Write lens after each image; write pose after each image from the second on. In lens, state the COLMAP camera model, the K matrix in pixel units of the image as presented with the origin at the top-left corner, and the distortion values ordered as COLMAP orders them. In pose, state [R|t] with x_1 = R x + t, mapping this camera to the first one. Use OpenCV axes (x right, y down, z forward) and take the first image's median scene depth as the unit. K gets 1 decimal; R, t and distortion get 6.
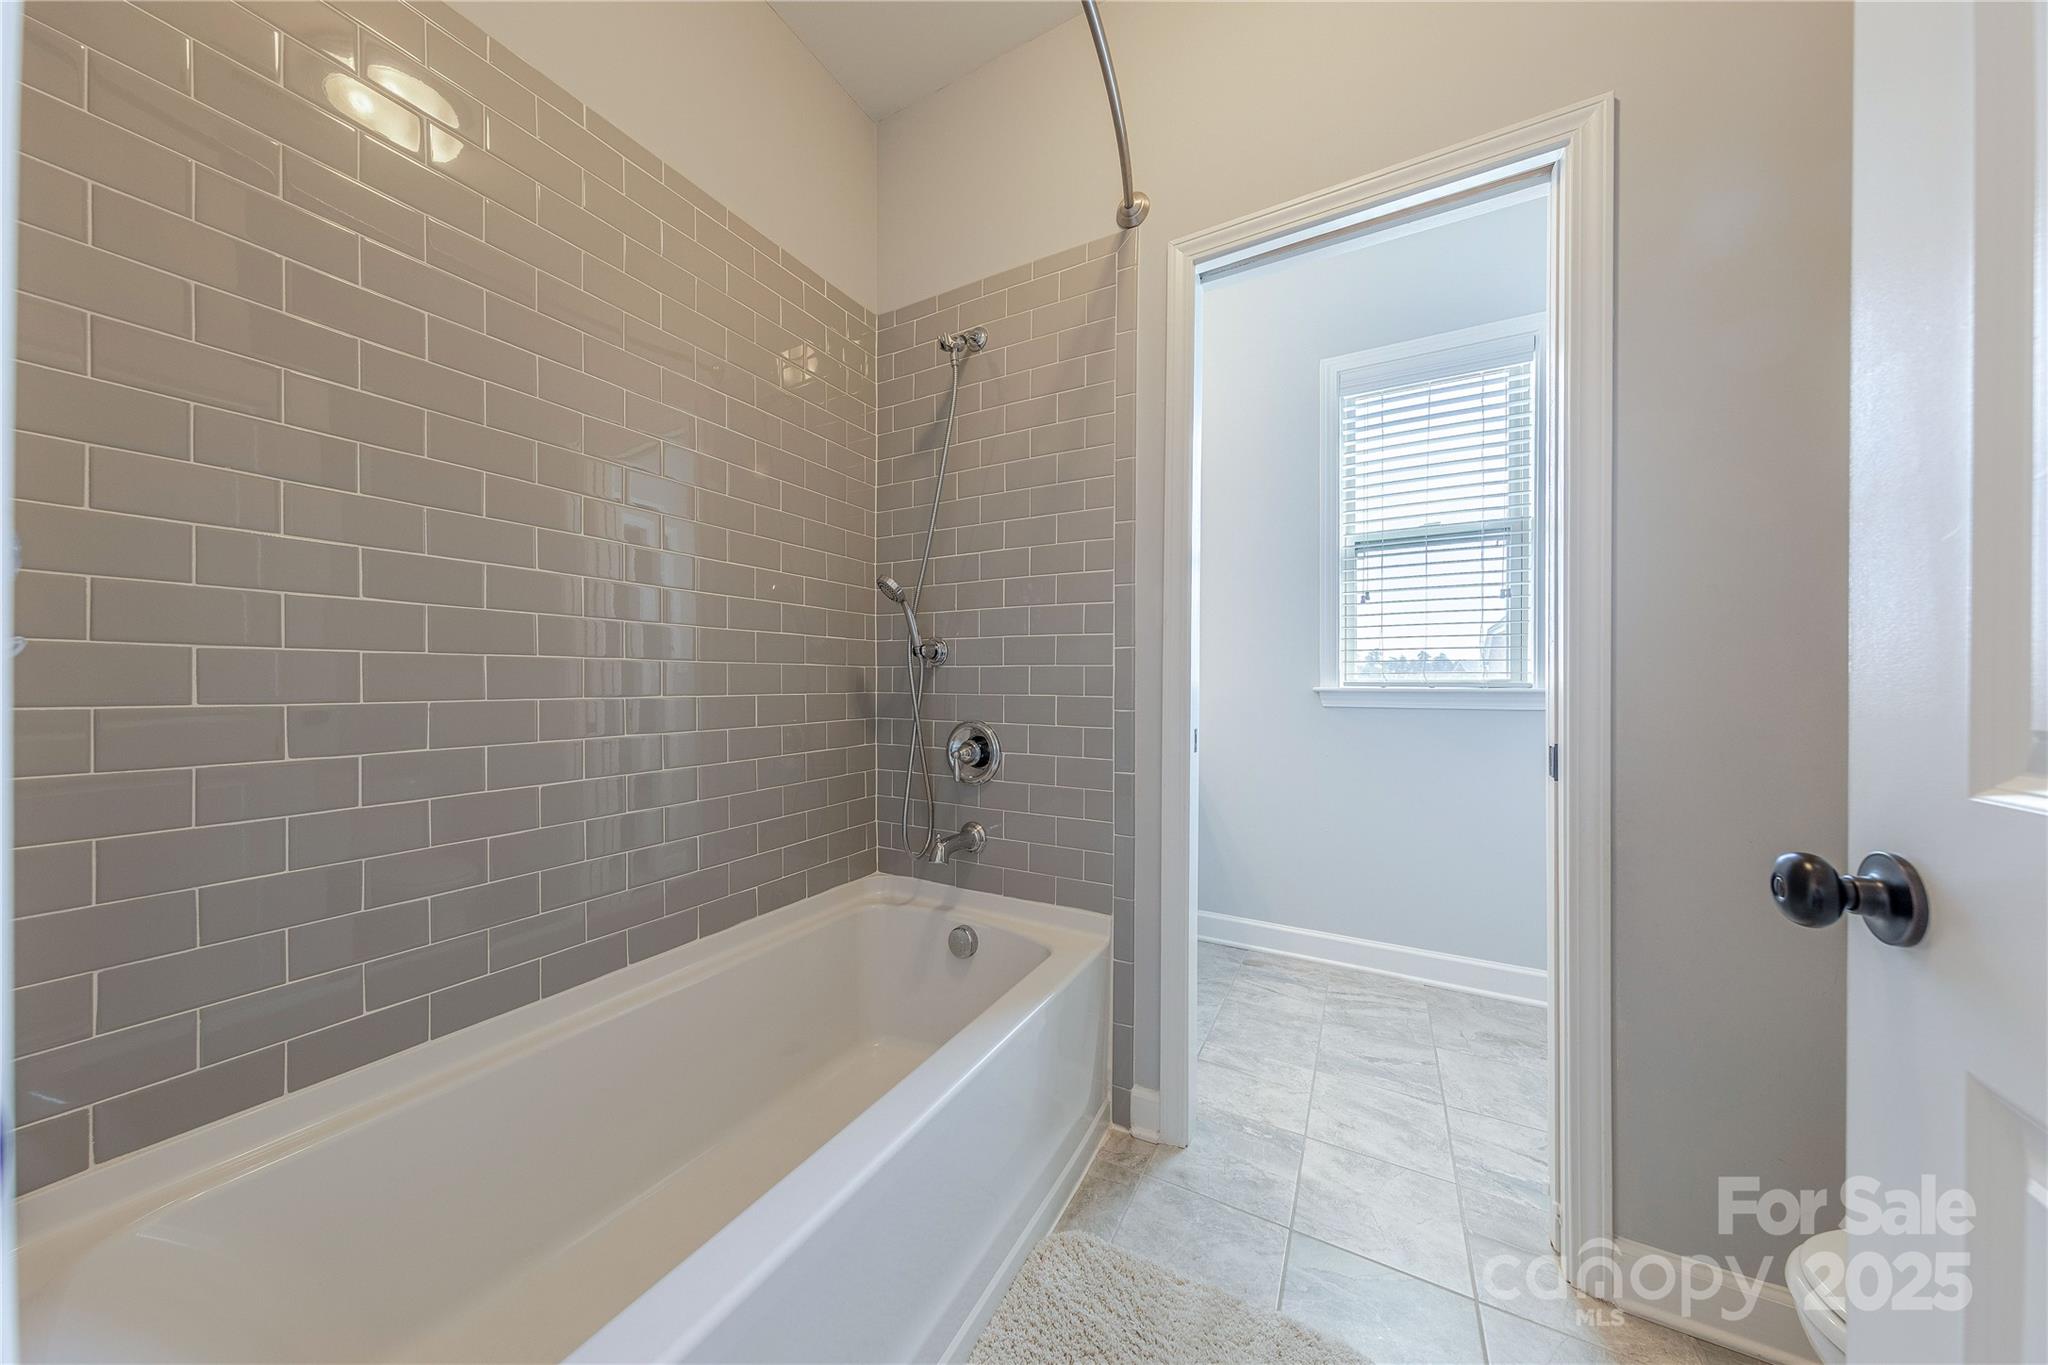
lens RADIAL K [[643.8, 0, 1041.3], [0, 643.8, 682.5], [0, 0, 1]] dist [0.003239, -0.000373]
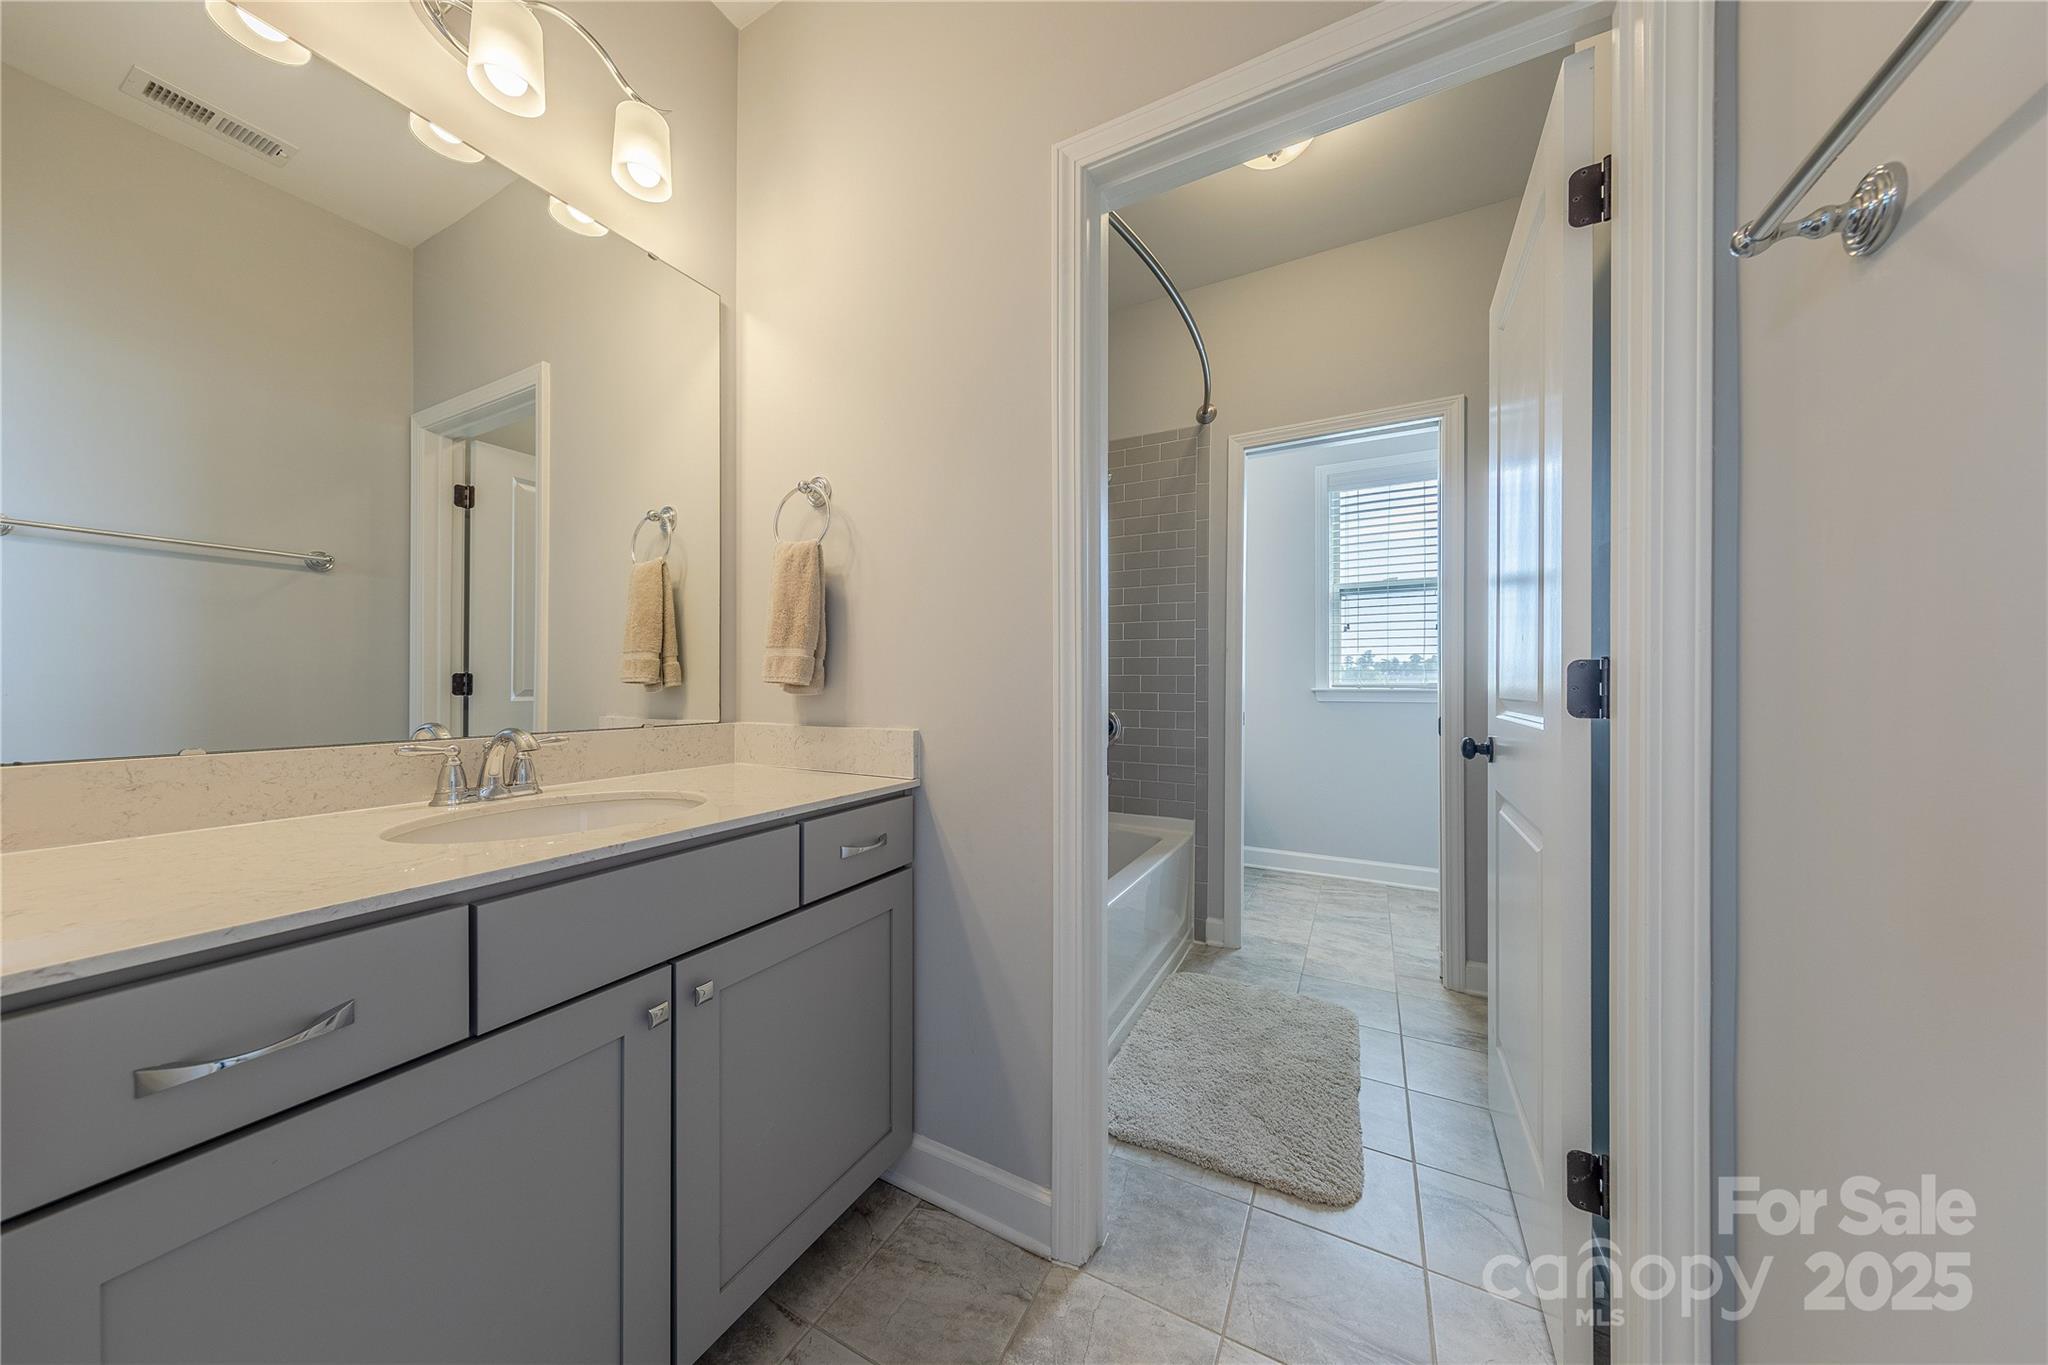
lens RADIAL K [[643.8, 0, 1005.9], [0, 643.8, 681.7], [0, 0, 1]] dist [0.003239, -0.000373]
pose [[0.999366, 0.000587, -0.035599, -0.280973], [-0.000700, 0.999995, -0.003166, -0.002505], [0.035597, 0.003189, 0.999361, -0.627821]]
